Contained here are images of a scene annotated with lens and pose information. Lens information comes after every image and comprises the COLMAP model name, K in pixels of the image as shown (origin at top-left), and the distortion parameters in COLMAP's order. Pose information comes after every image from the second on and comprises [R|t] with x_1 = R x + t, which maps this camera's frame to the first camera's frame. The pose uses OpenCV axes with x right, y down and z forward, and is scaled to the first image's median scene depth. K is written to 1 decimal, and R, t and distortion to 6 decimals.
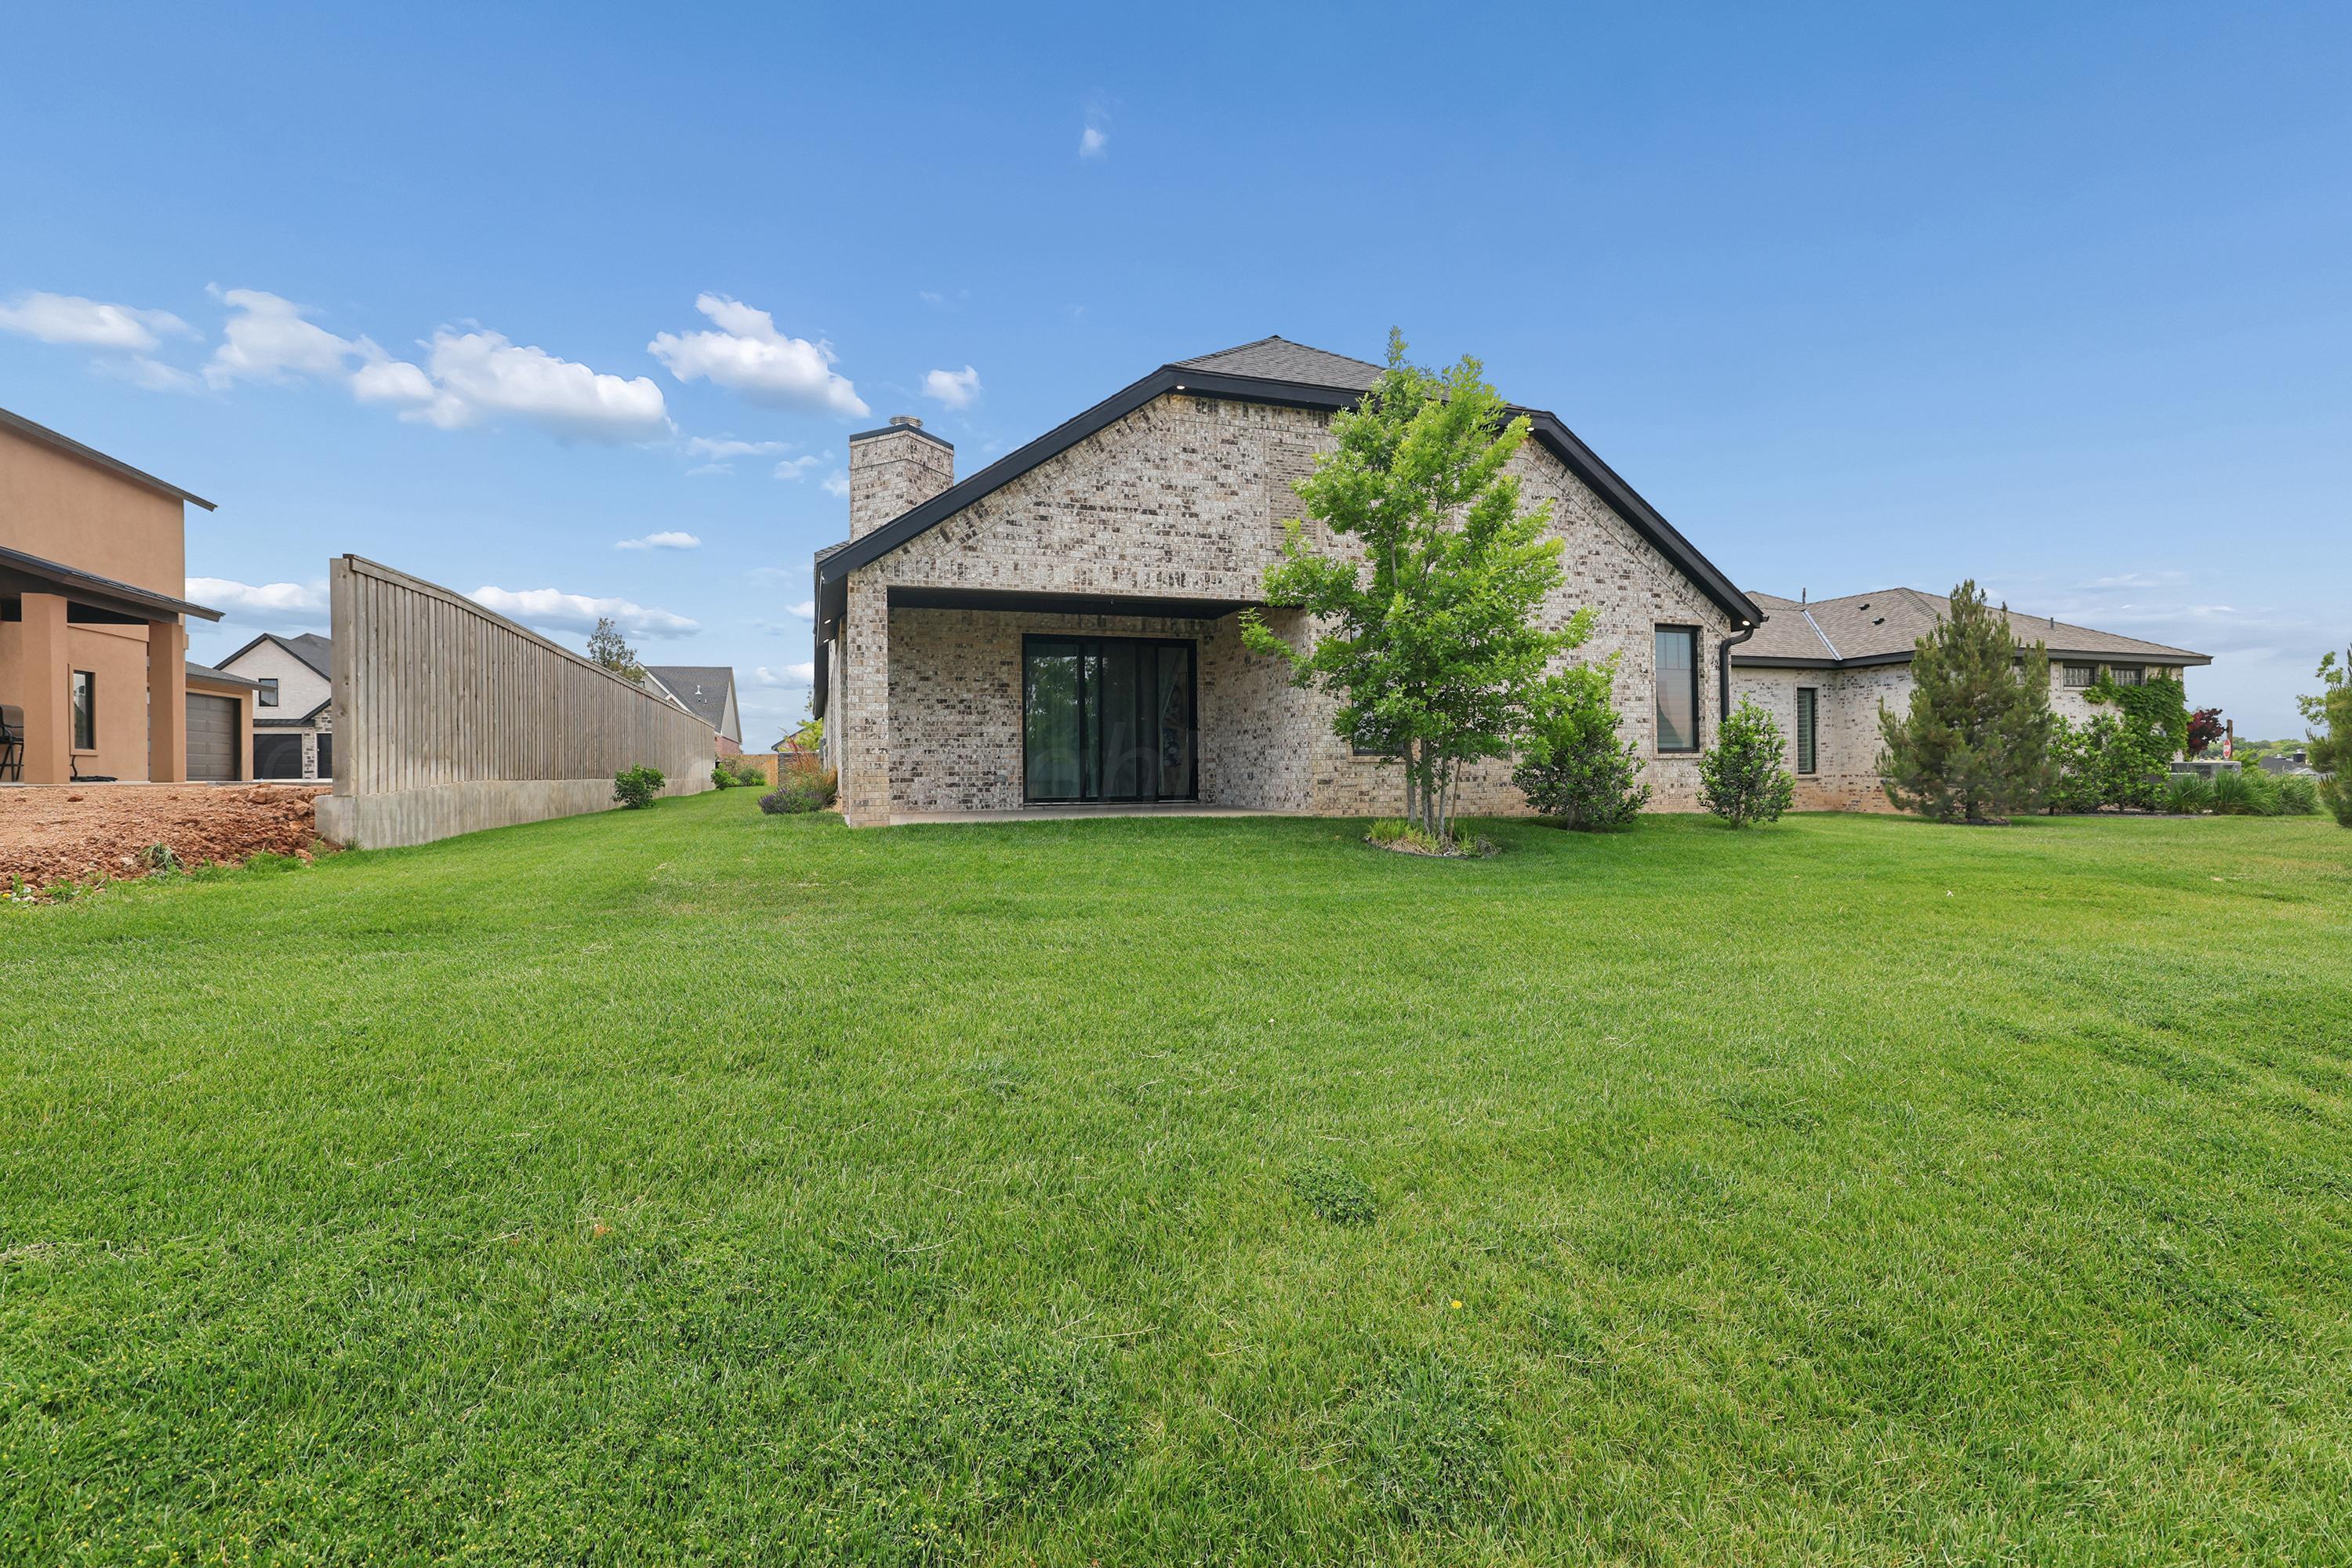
lens RADIAL K [[1046.3, 0, 1175.6], [0, 1046.3, 772.8], [0, 0, 1]] dist [0.001600, 0.000157]
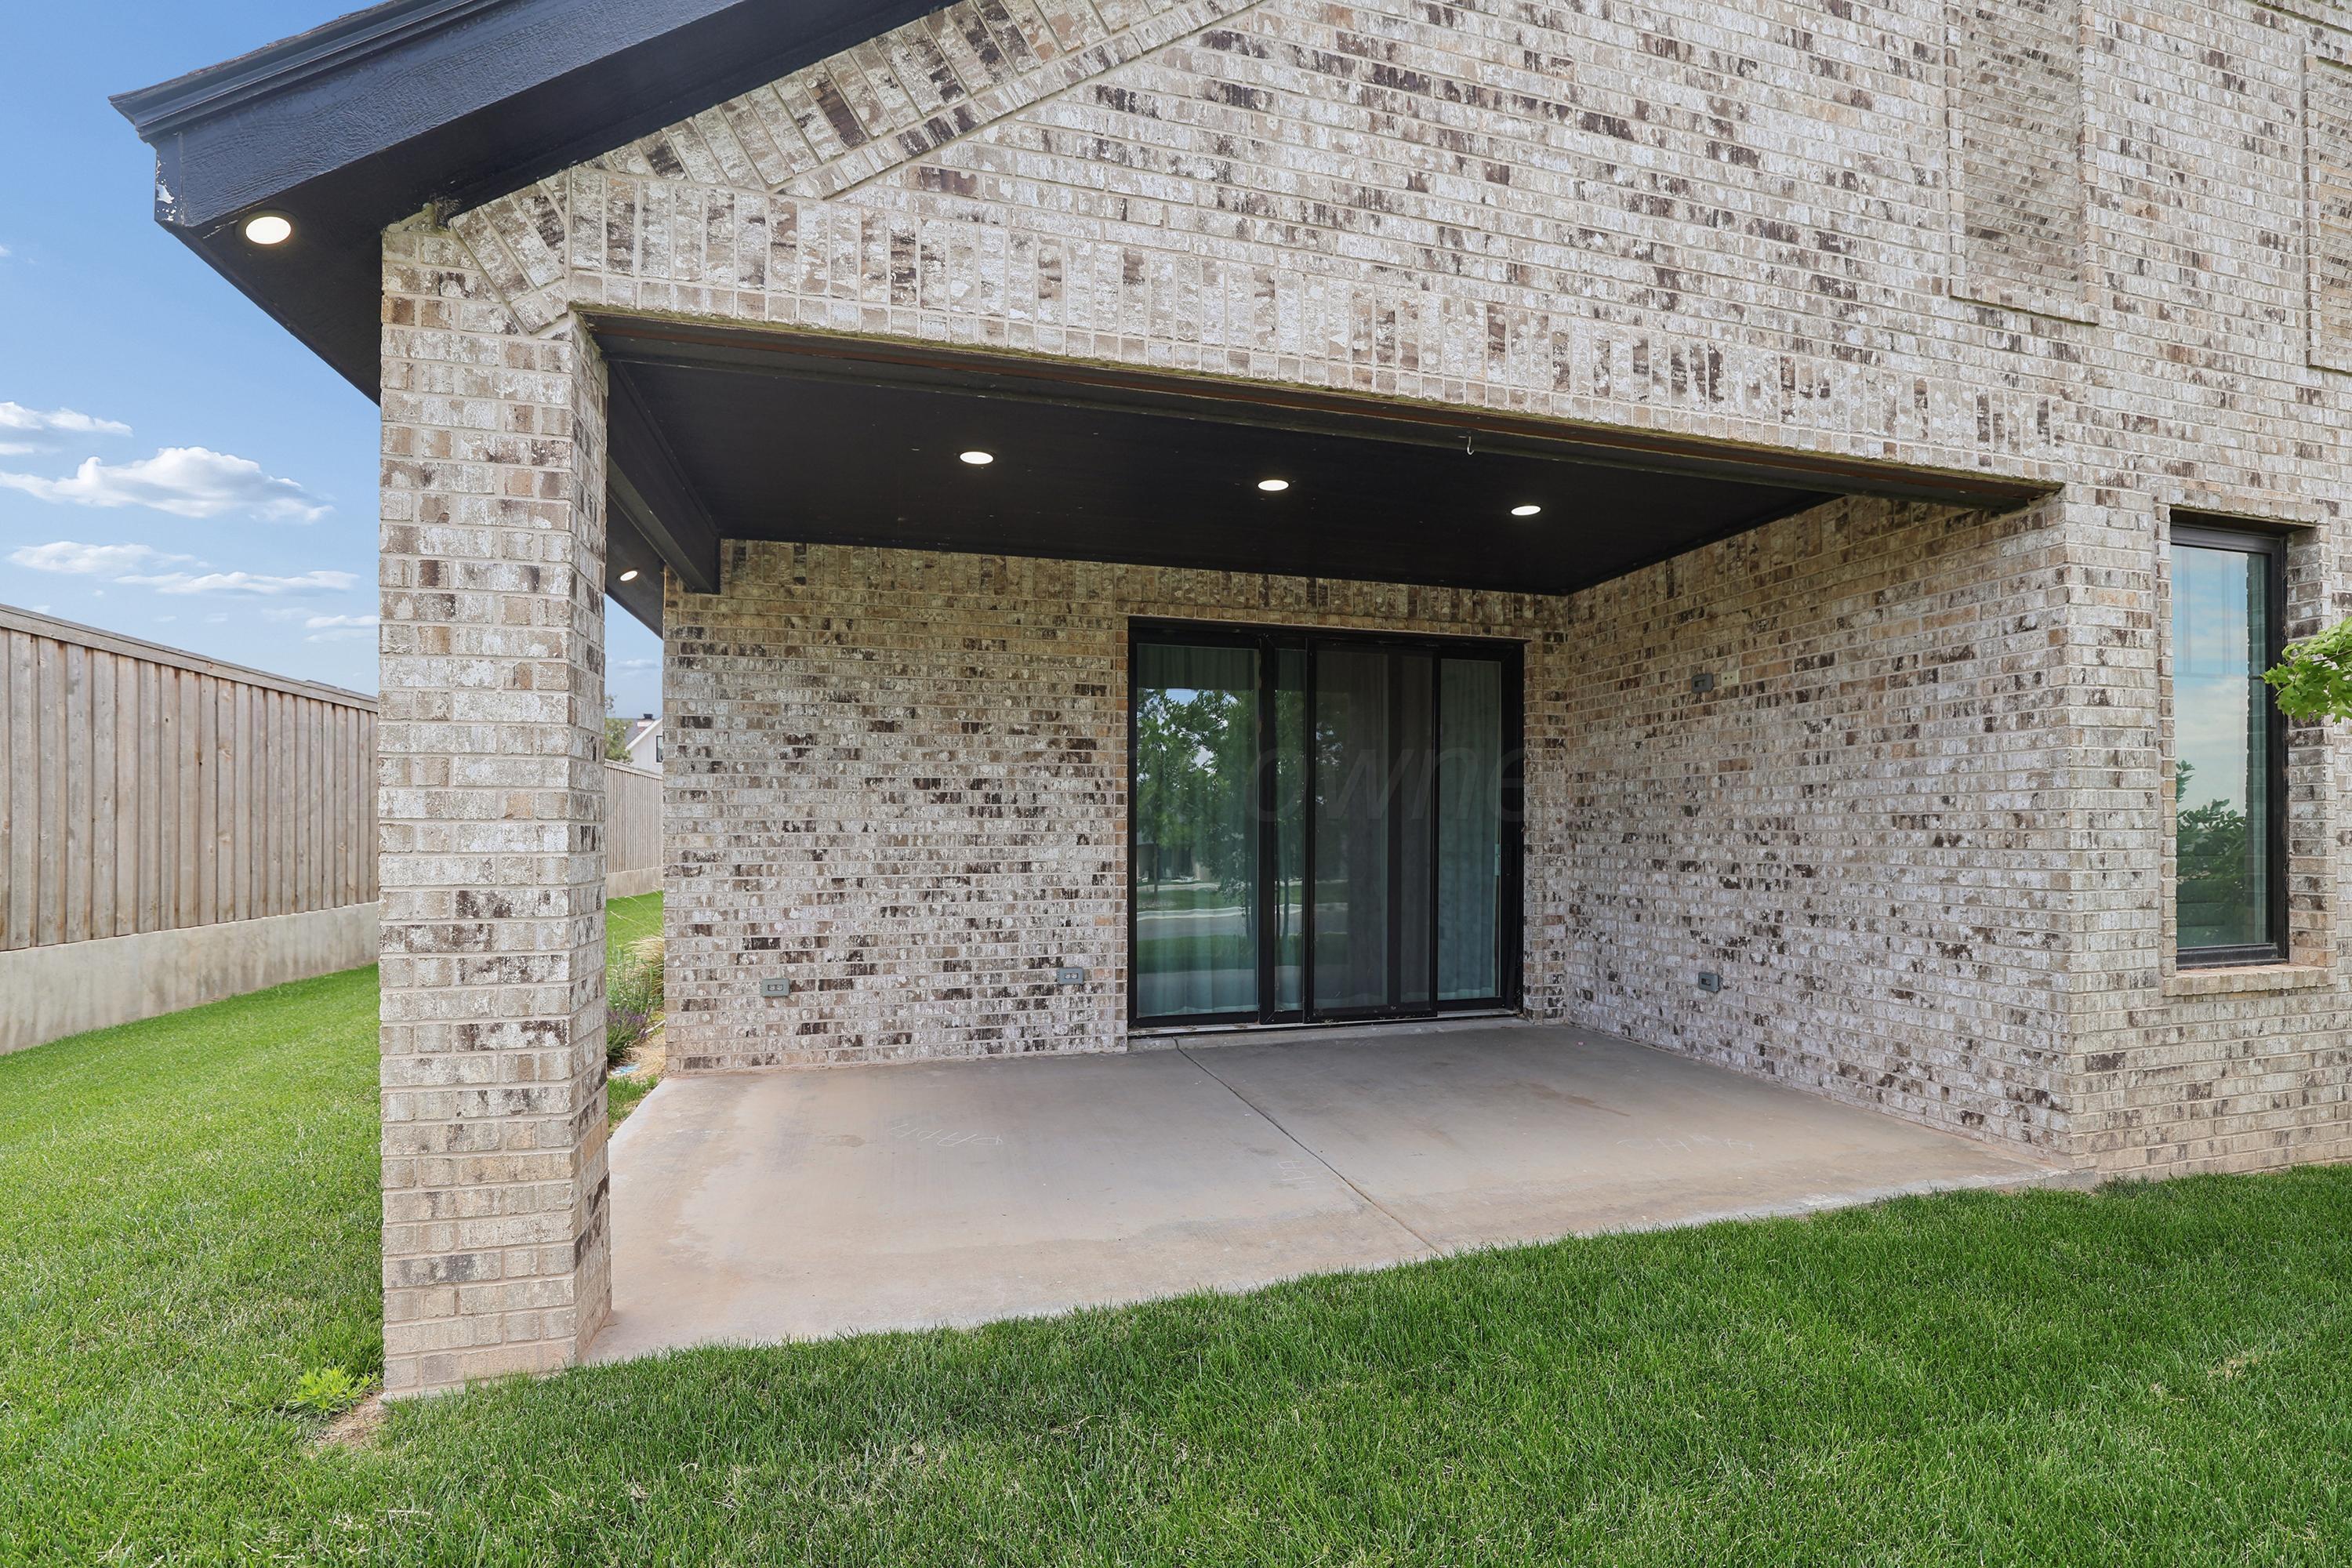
lens RADIAL K [[1046.3, 0, 1205.3], [0, 1046.3, 836.6], [0, 0, 1]] dist [0.001600, 0.000157]
pose [[0.998759, 0.010733, -0.048642, -0.112666], [-0.010493, 0.999932, 0.005175, -0.058881], [0.048694, -0.004658, 0.998803, 0.696228]]
